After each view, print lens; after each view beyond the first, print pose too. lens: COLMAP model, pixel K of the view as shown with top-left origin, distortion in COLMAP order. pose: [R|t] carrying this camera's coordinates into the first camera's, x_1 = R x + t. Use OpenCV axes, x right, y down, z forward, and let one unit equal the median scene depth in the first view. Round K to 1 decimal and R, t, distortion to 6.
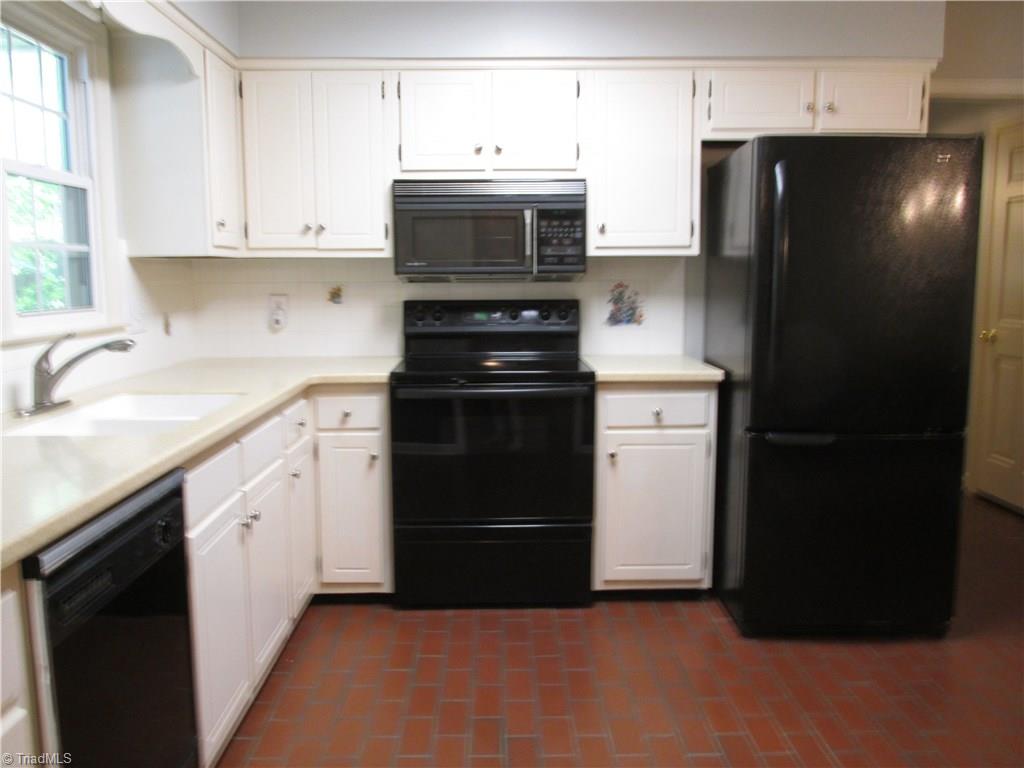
lens RADIAL K [[826.5, 0, 505.2], [0, 826.5, 379.0], [0, 0, 1]] dist [-0.007042, 0.001445]
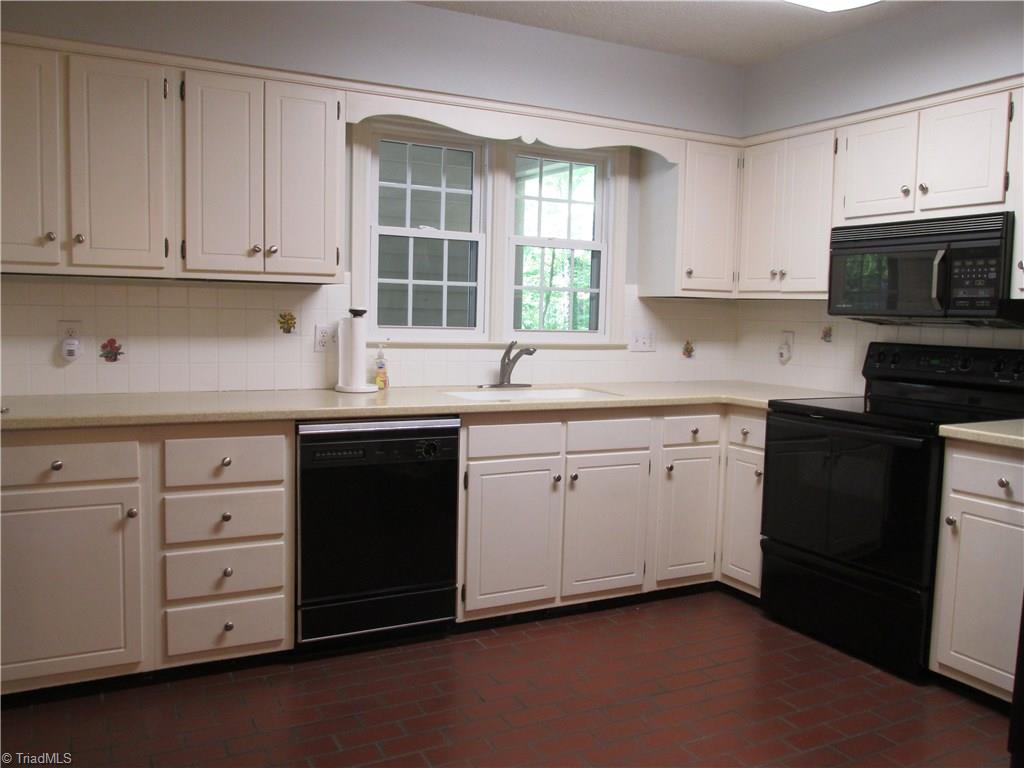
lens RADIAL K [[826.5, 0, 505.2], [0, 826.5, 379.0], [0, 0, 1]] dist [-0.007042, 0.001445]
pose [[0.473586, 0.090331, -0.876103, 0.625542], [-0.140508, 0.989736, 0.026094, -0.013999], [0.869468, 0.110742, 0.481417, 0.132724]]
